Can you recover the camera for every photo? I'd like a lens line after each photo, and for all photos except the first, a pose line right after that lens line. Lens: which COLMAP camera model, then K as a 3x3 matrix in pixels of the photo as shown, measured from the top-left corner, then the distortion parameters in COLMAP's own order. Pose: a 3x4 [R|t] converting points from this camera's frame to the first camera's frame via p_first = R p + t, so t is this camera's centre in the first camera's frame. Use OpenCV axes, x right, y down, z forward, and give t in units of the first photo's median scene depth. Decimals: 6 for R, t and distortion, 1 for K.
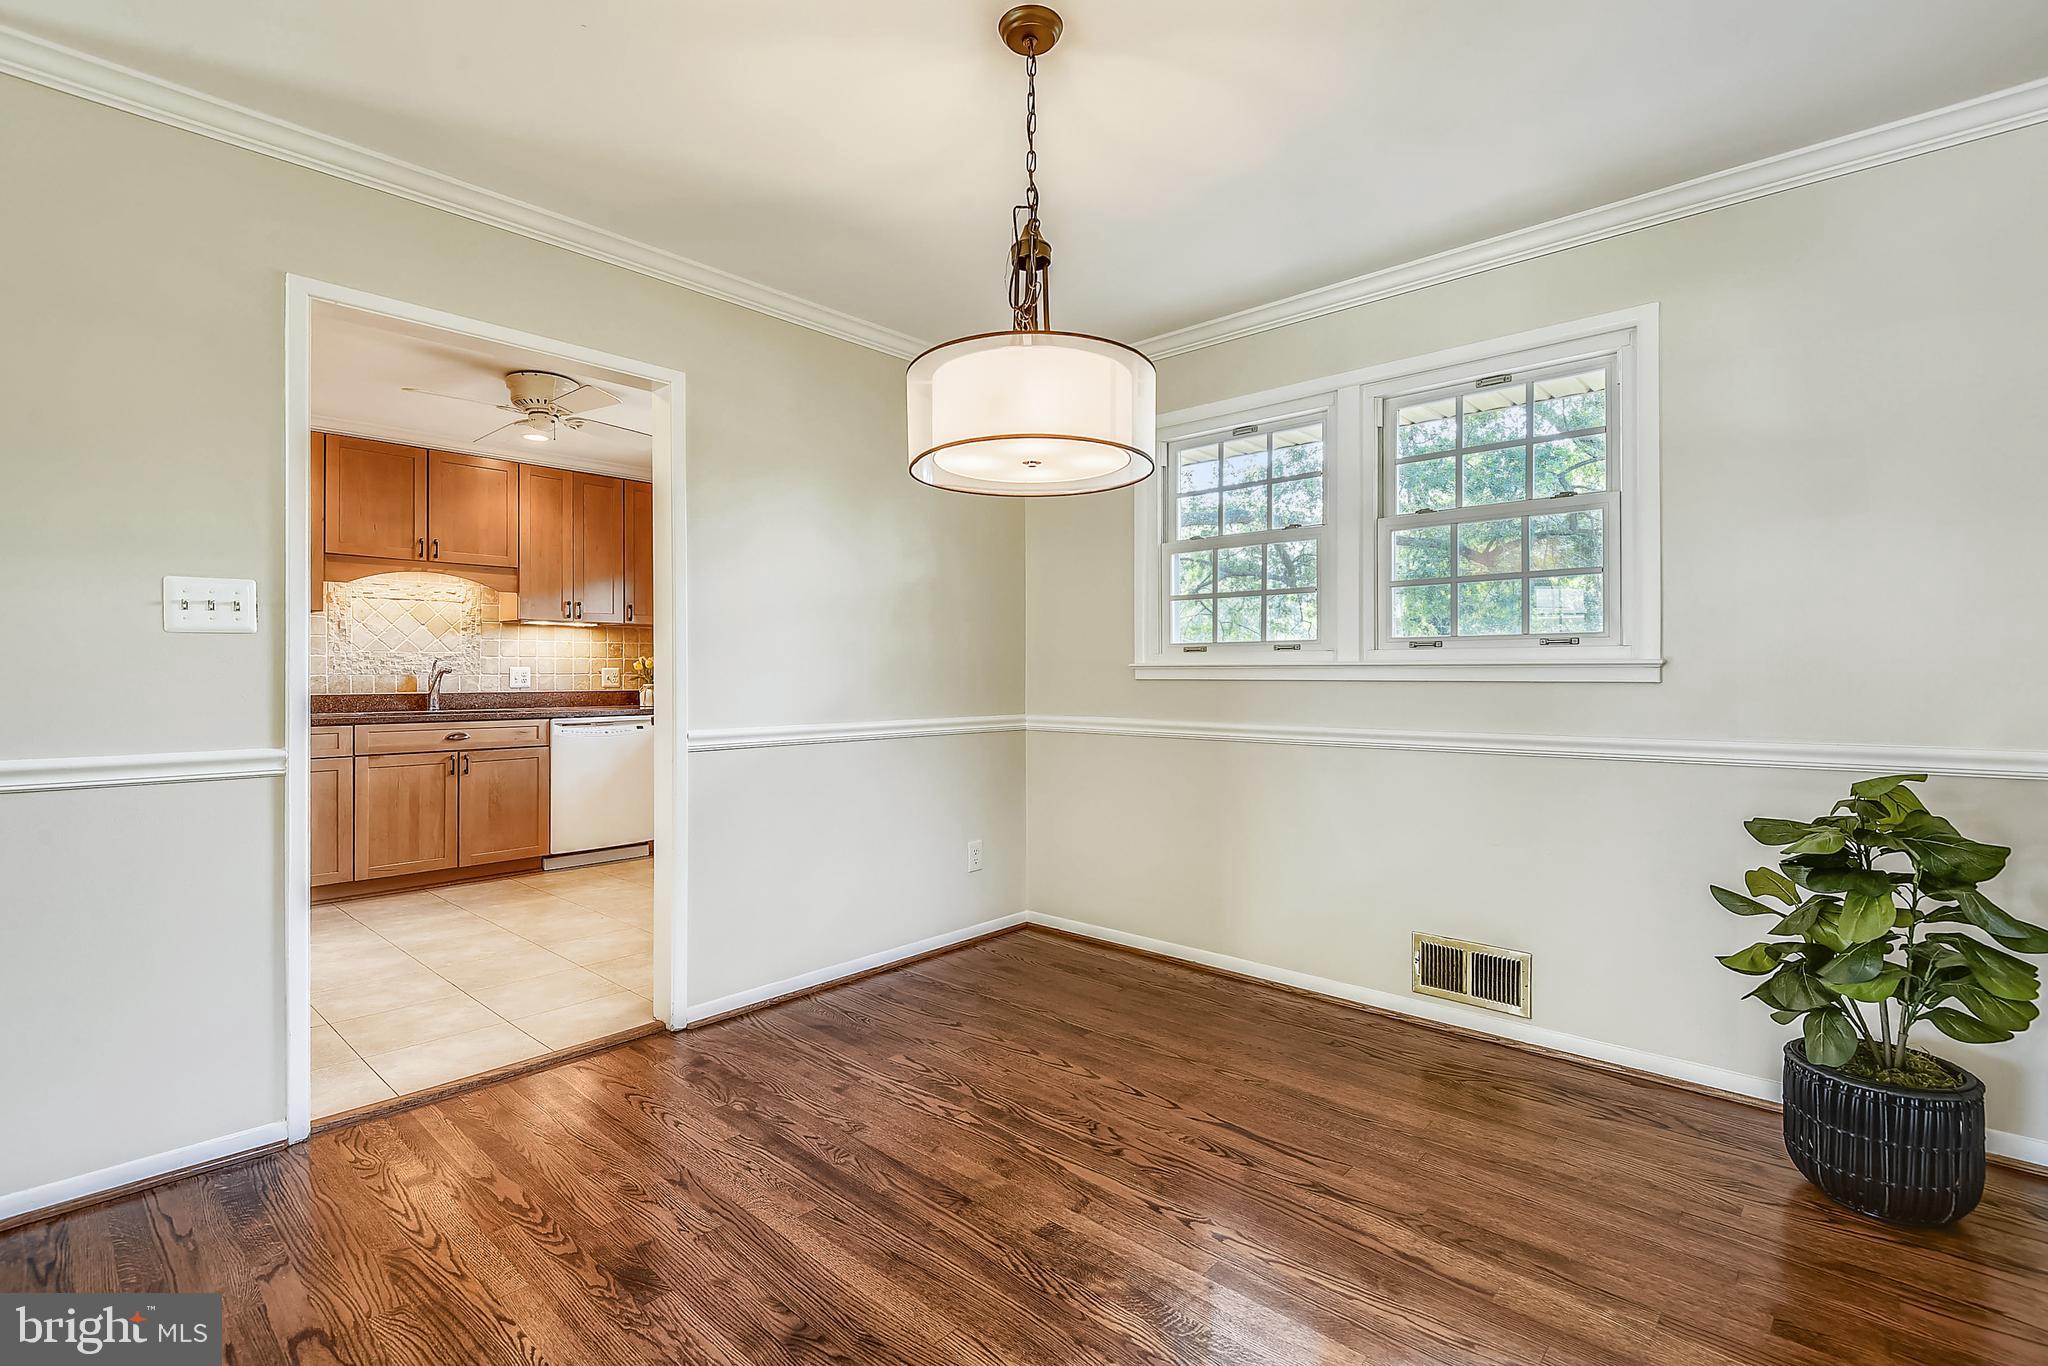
lens RADIAL K [[930.8, 0, 1026.2], [0, 930.8, 672.8], [0, 0, 1]] dist [0.038280, -0.029252]
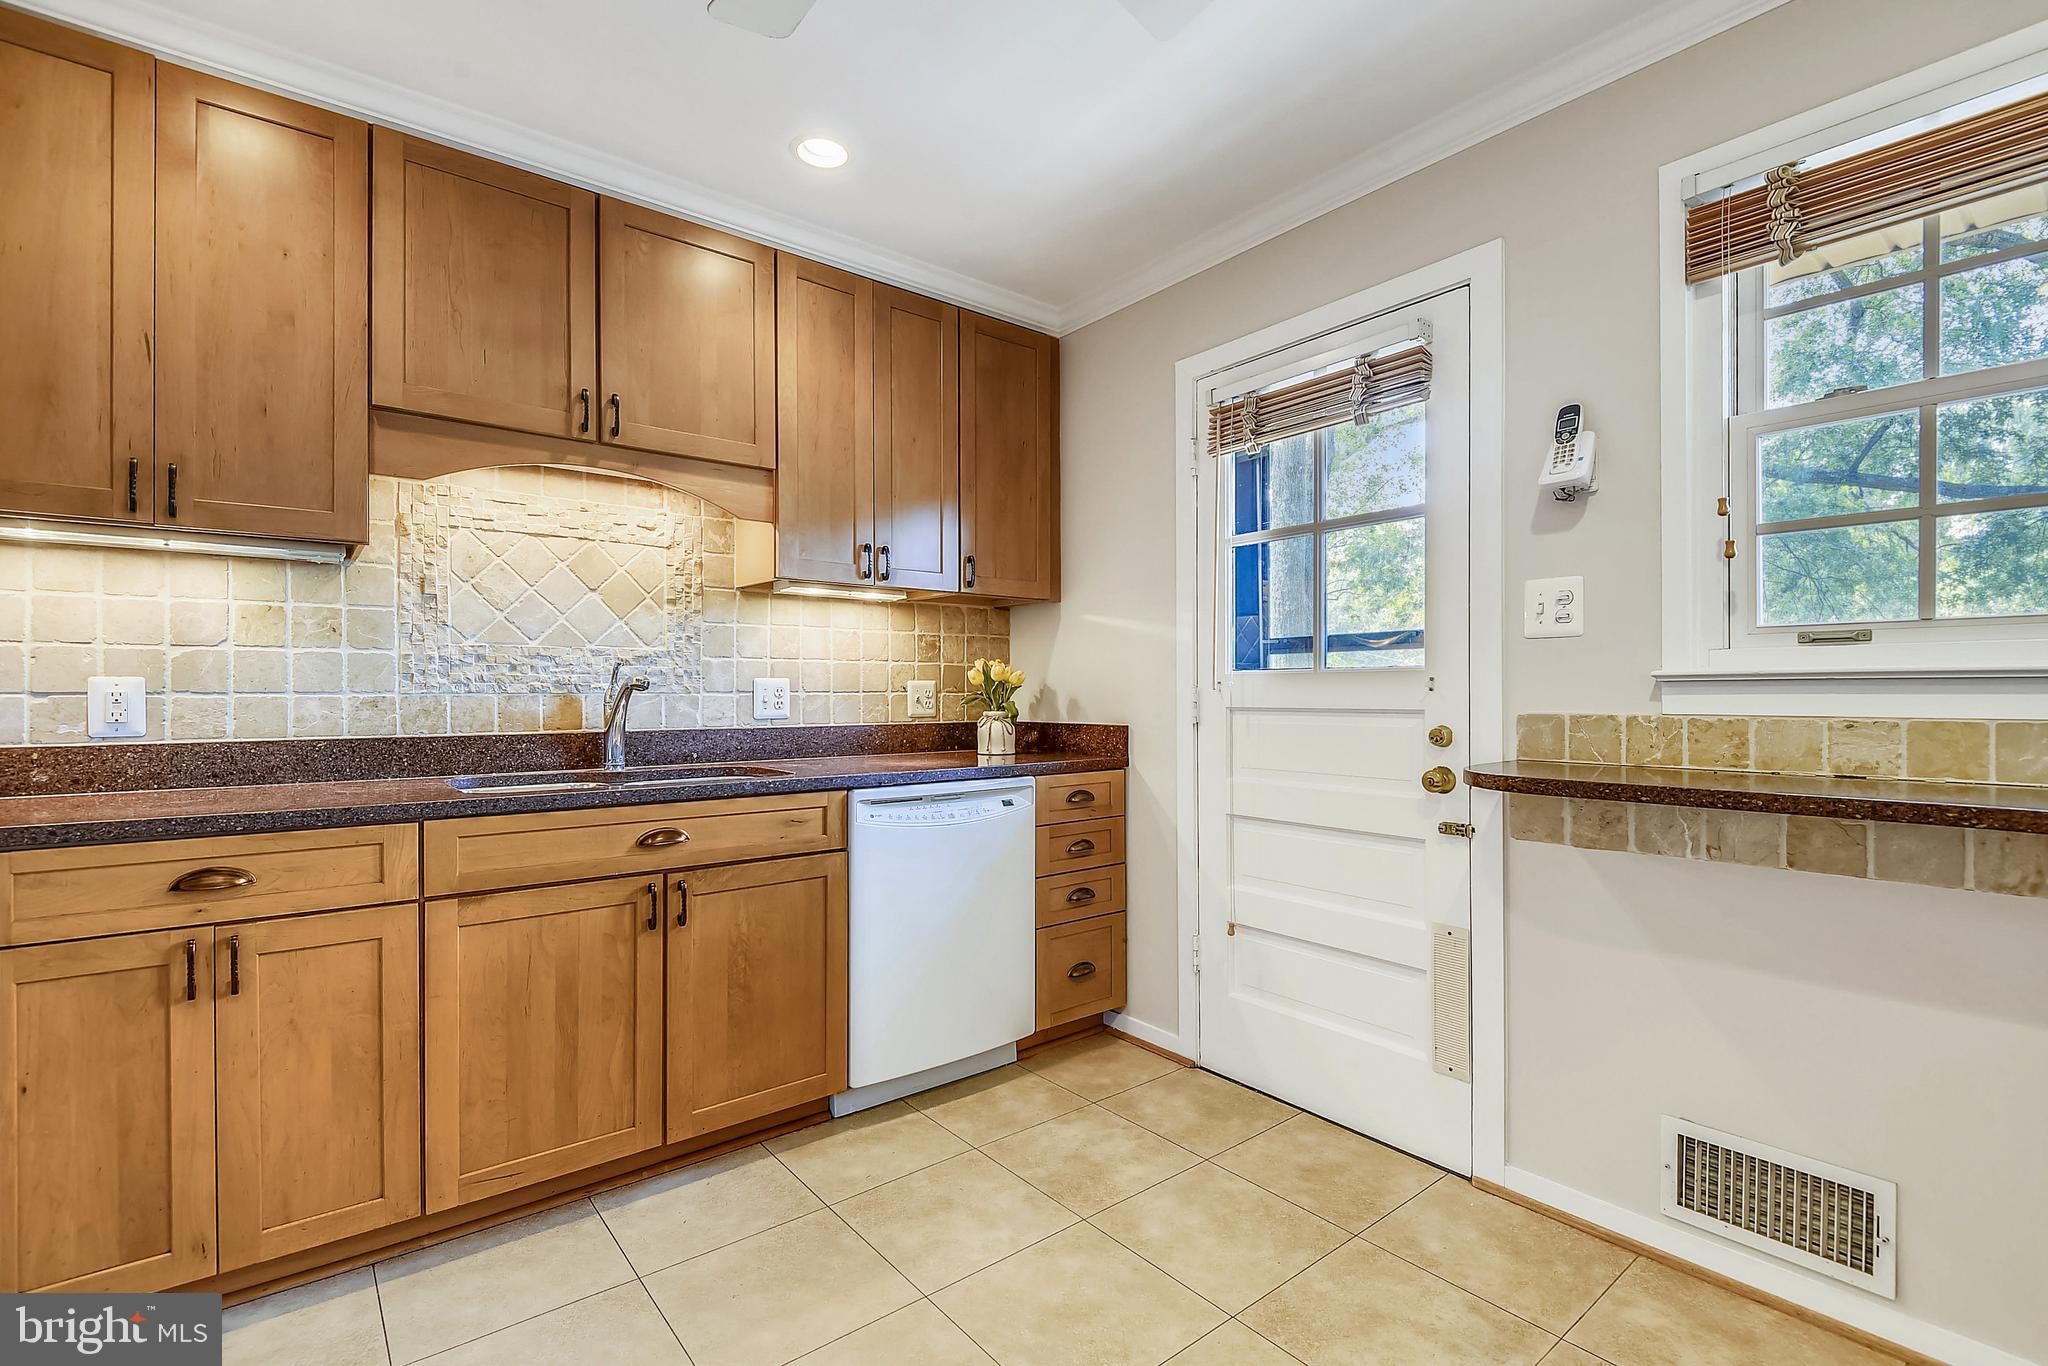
lens RADIAL K [[923.6, 0, 1038.3], [0, 923.6, 692.6], [0, 0, 1]] dist [0.037890, -0.027677]
pose [[0.989367, -0.003770, -0.145392, -0.453173], [0.003604, 0.999993, -0.001406, 0.003886], [0.145396, 0.000867, 0.989373, 0.734702]]
